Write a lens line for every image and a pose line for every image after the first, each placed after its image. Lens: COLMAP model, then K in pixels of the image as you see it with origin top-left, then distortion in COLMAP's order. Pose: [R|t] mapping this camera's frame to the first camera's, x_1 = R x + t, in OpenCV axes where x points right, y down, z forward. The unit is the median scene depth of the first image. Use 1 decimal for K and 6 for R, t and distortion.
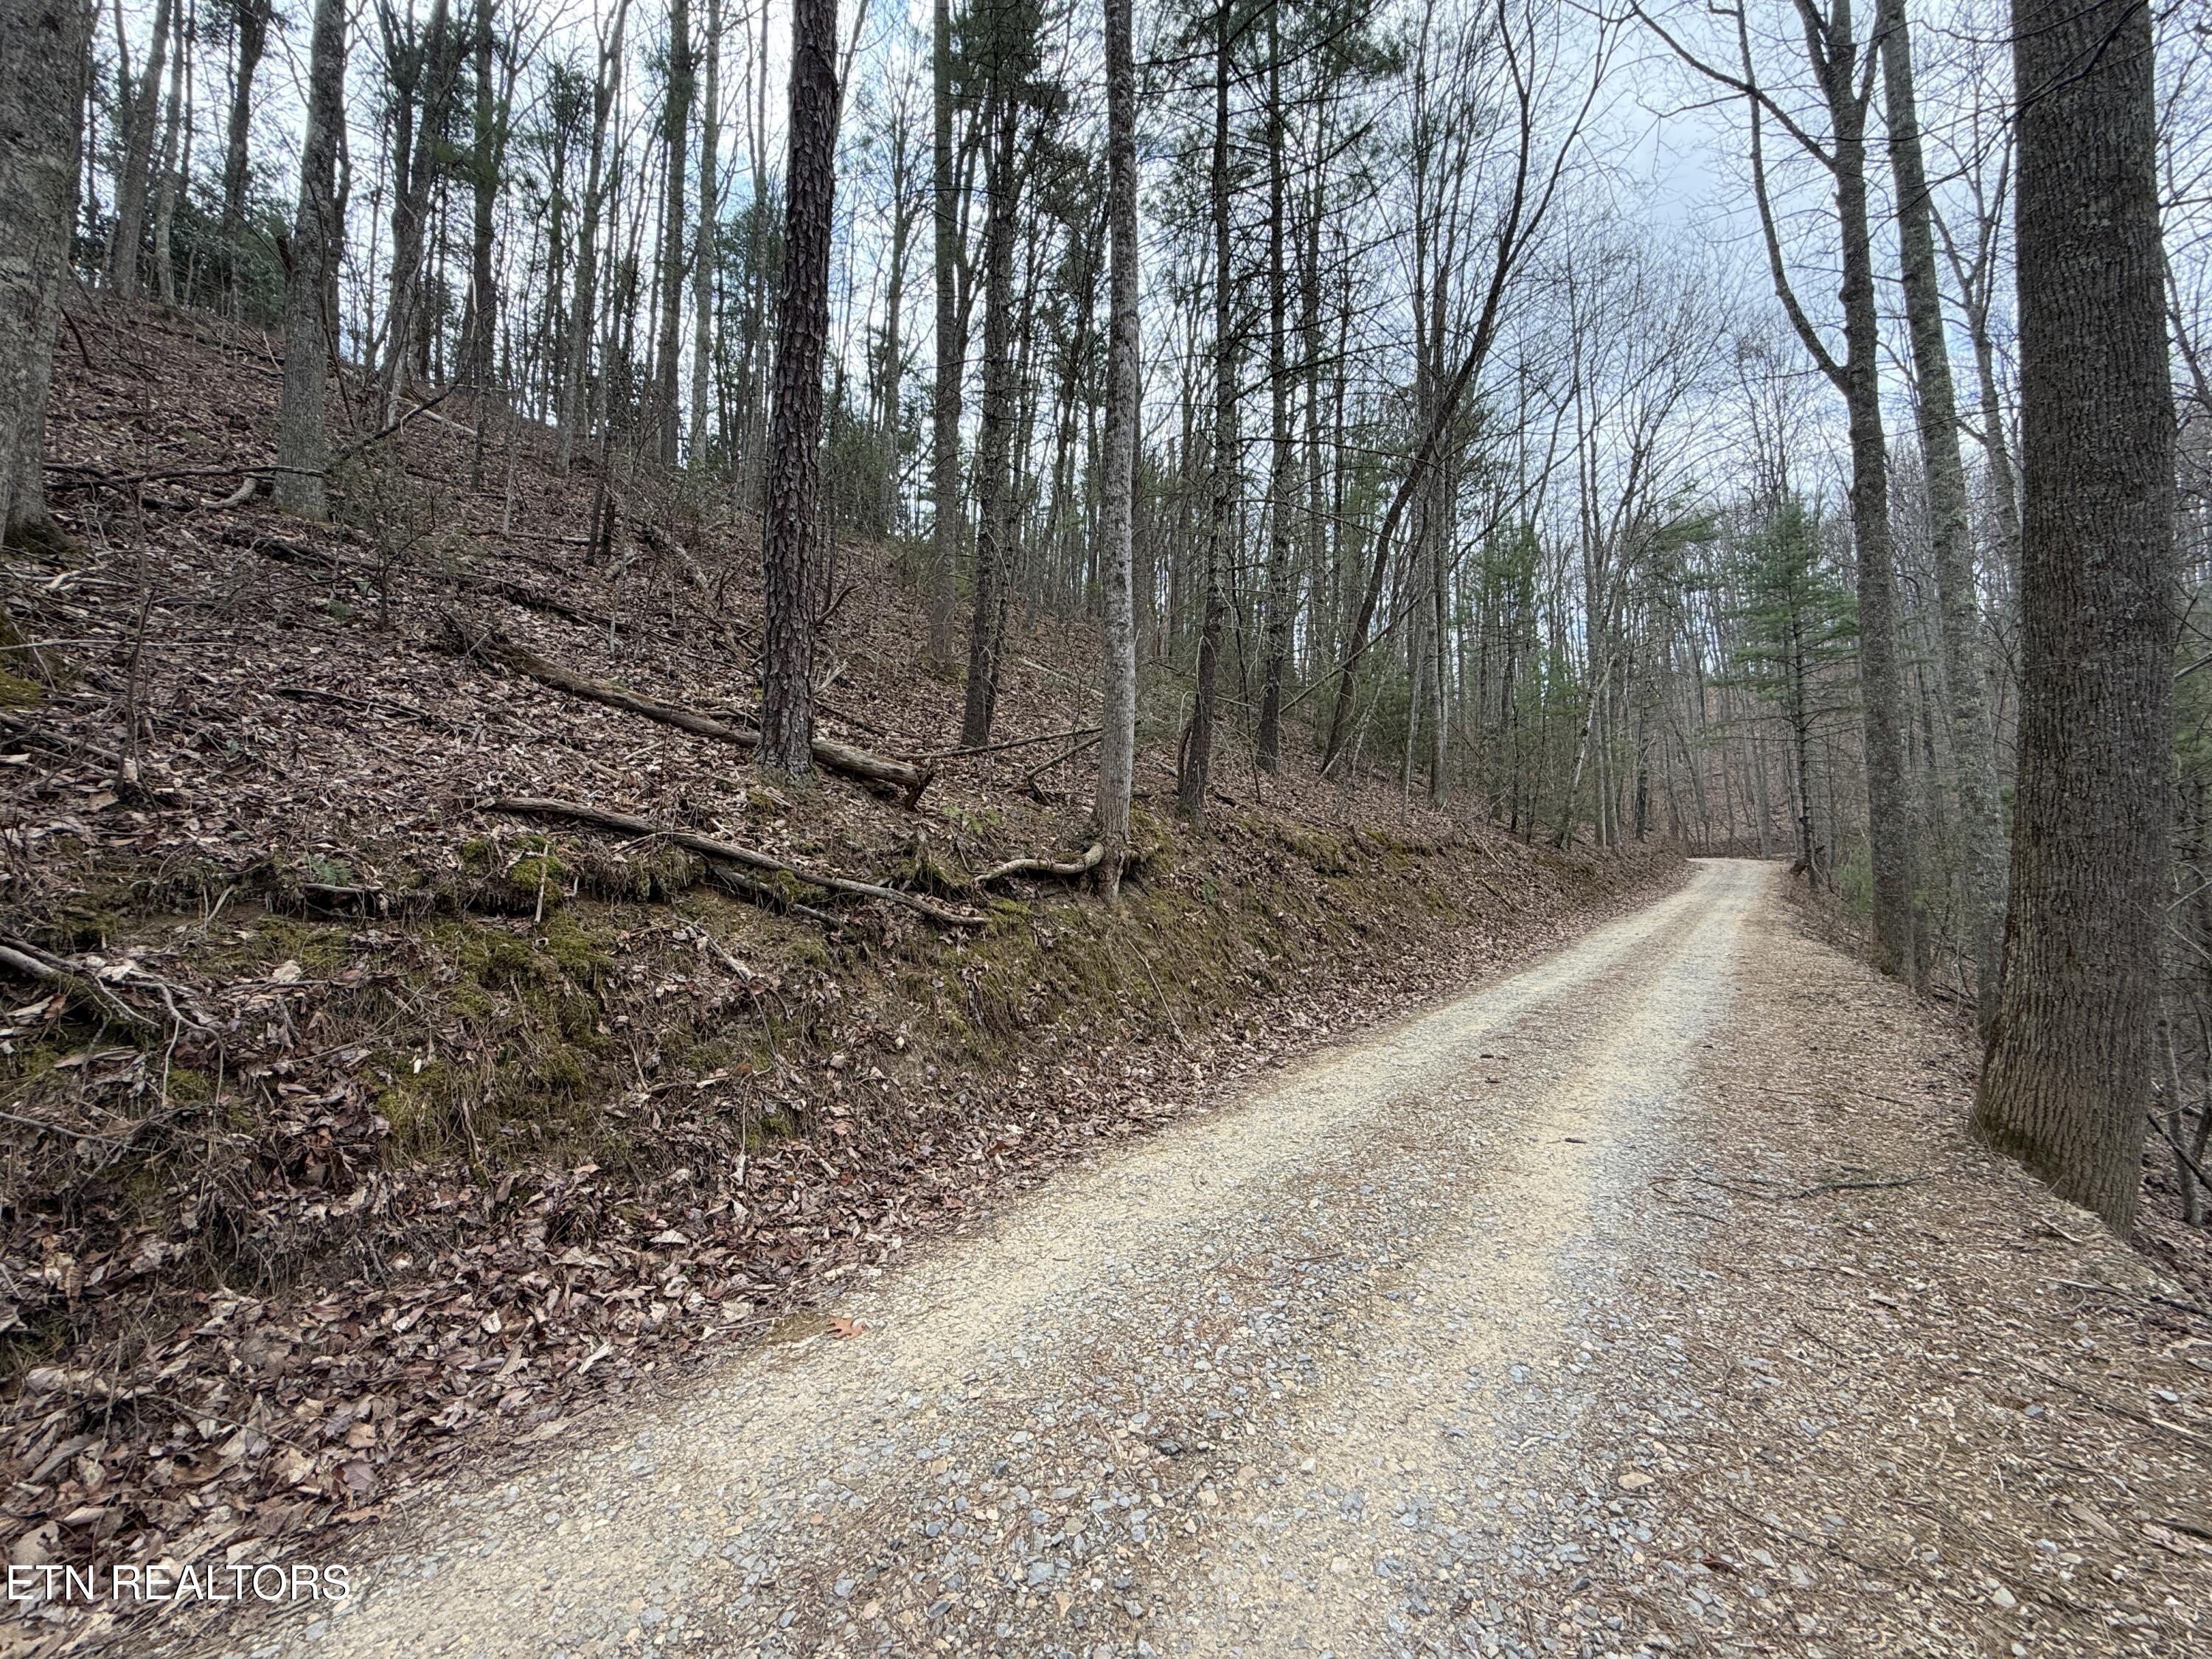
lens RADIAL K [[881.6, 0, 1106.0], [0, 881.6, 829.5], [0, 0, 1]] dist [0.000293, 0.000418]
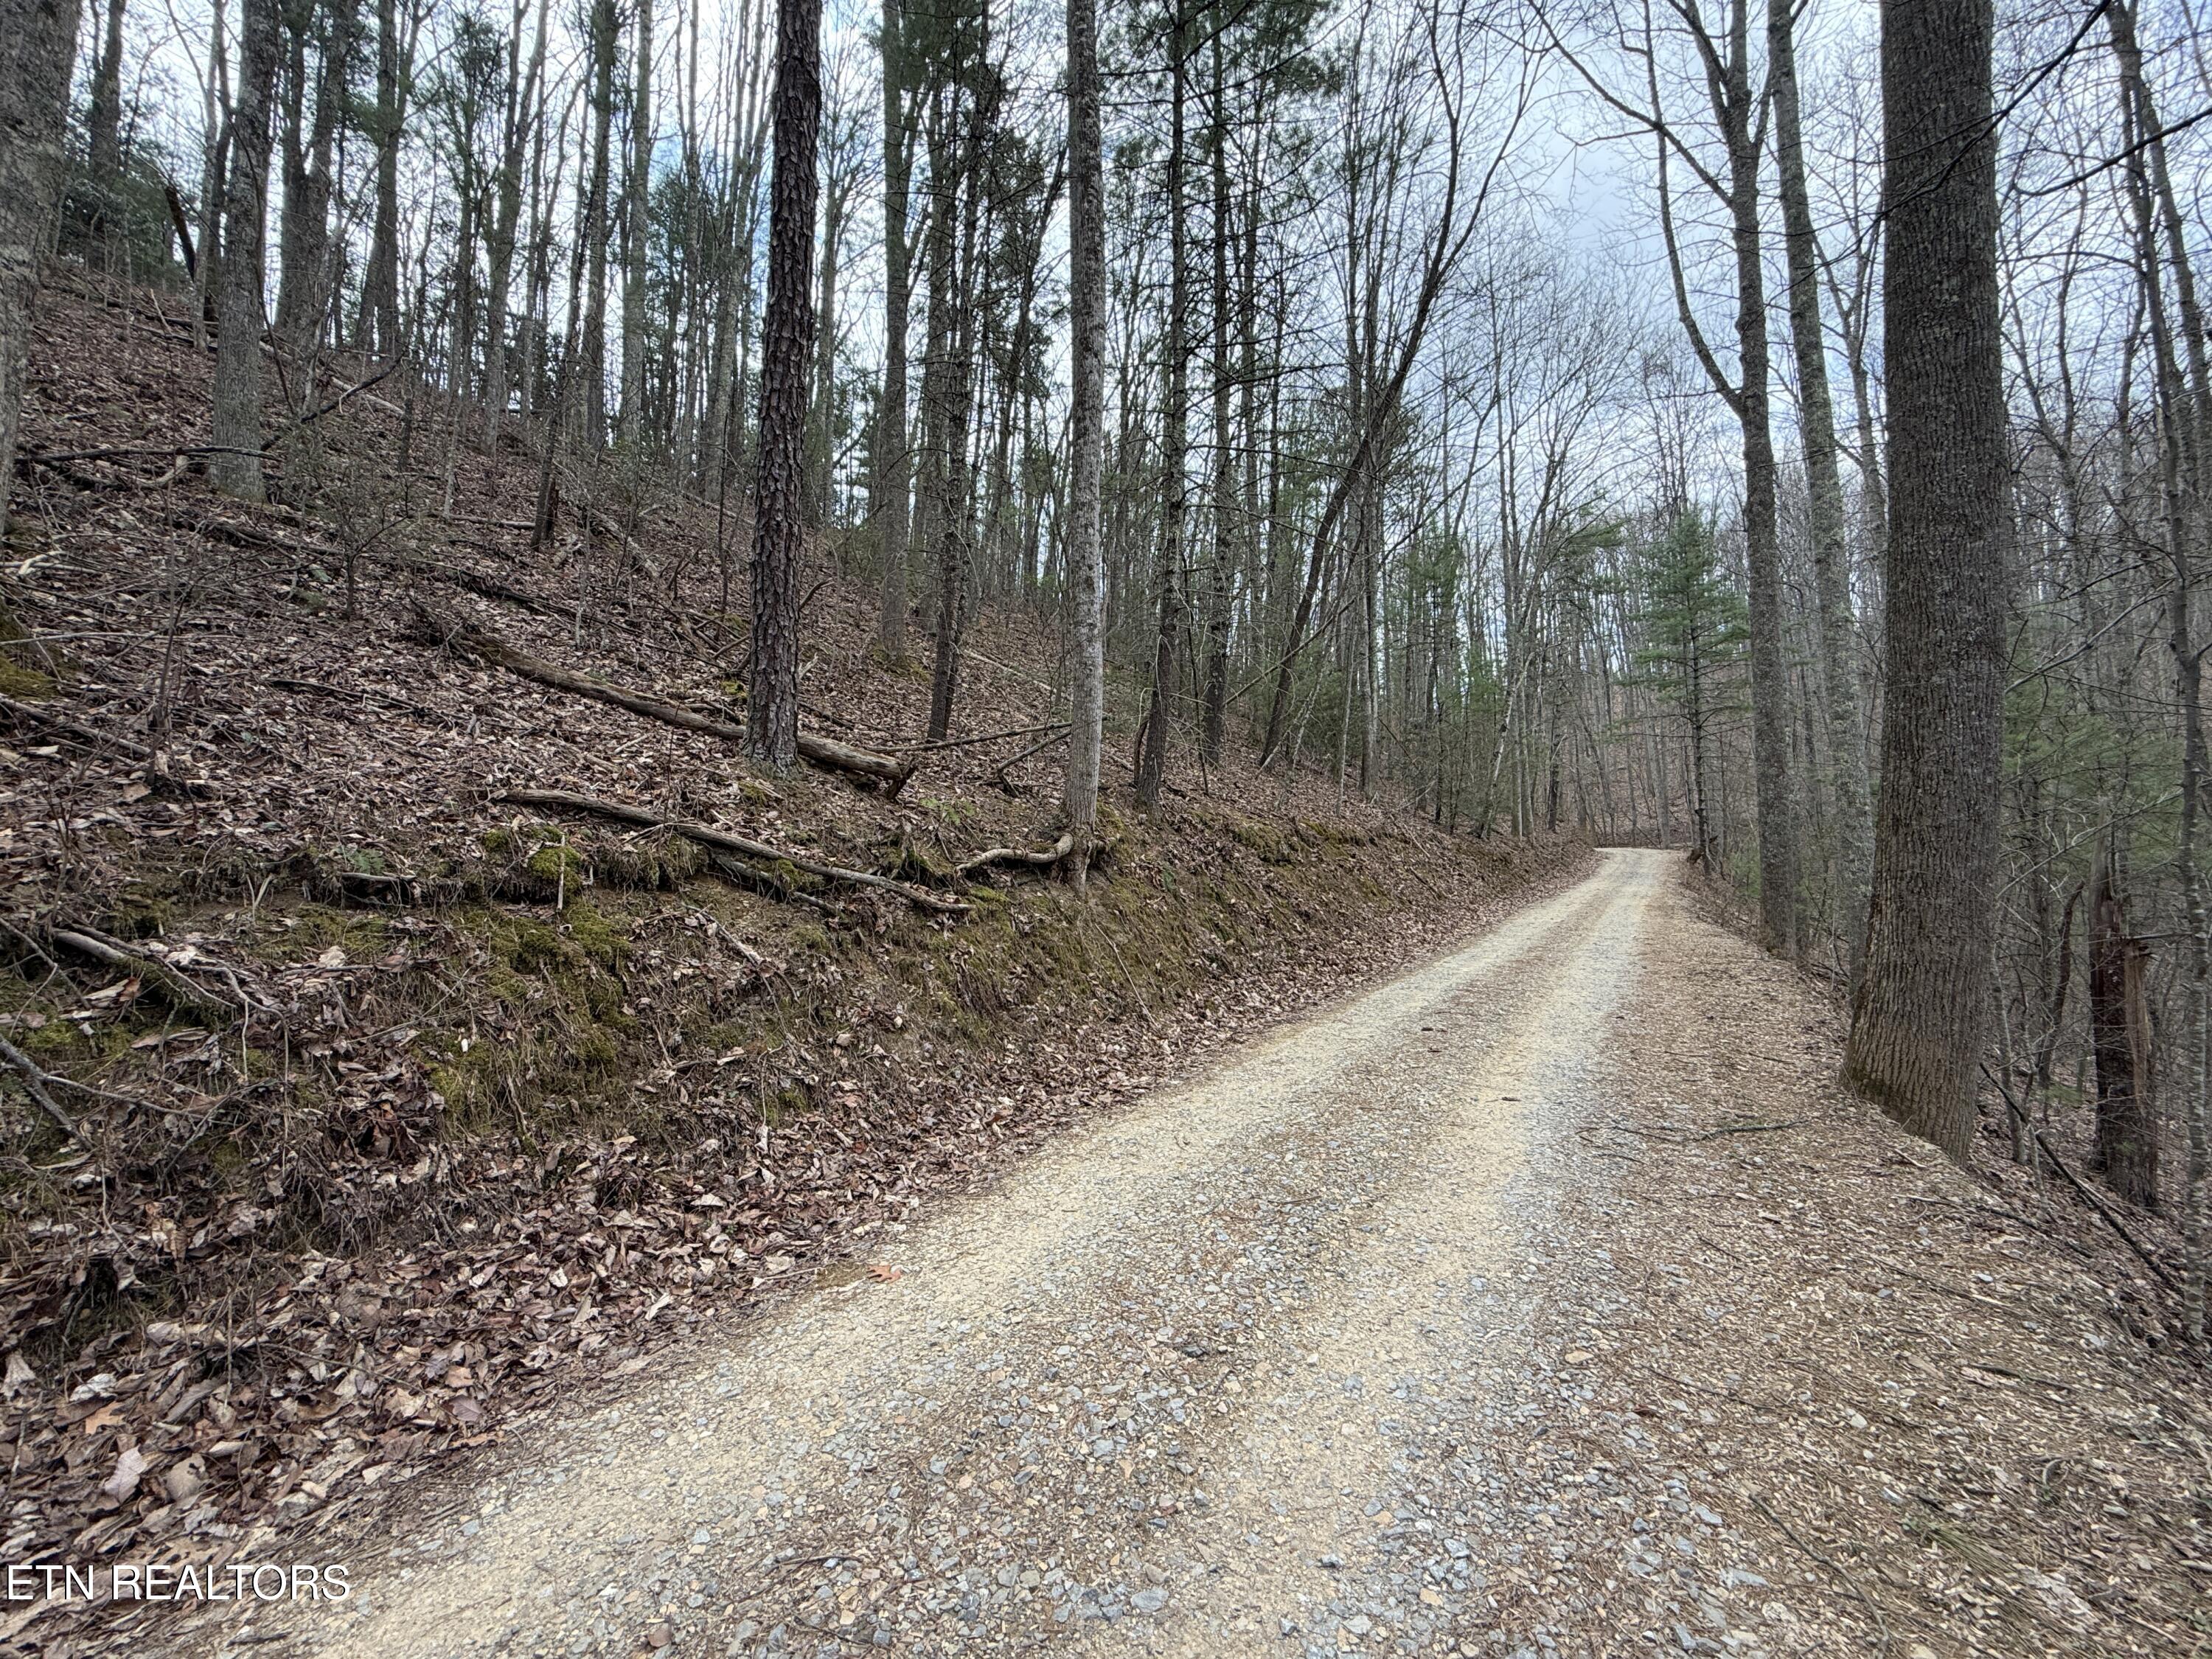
lens RADIAL K [[881.6, 0, 1106.0], [0, 881.6, 829.5], [0, 0, 1]] dist [0.000293, 0.000418]
pose [[0.996978, -0.000632, 0.077678, -0.074780], [-0.000147, 0.999950, 0.010025, 0.000154], [-0.077680, -0.010006, 0.996928, -0.080089]]
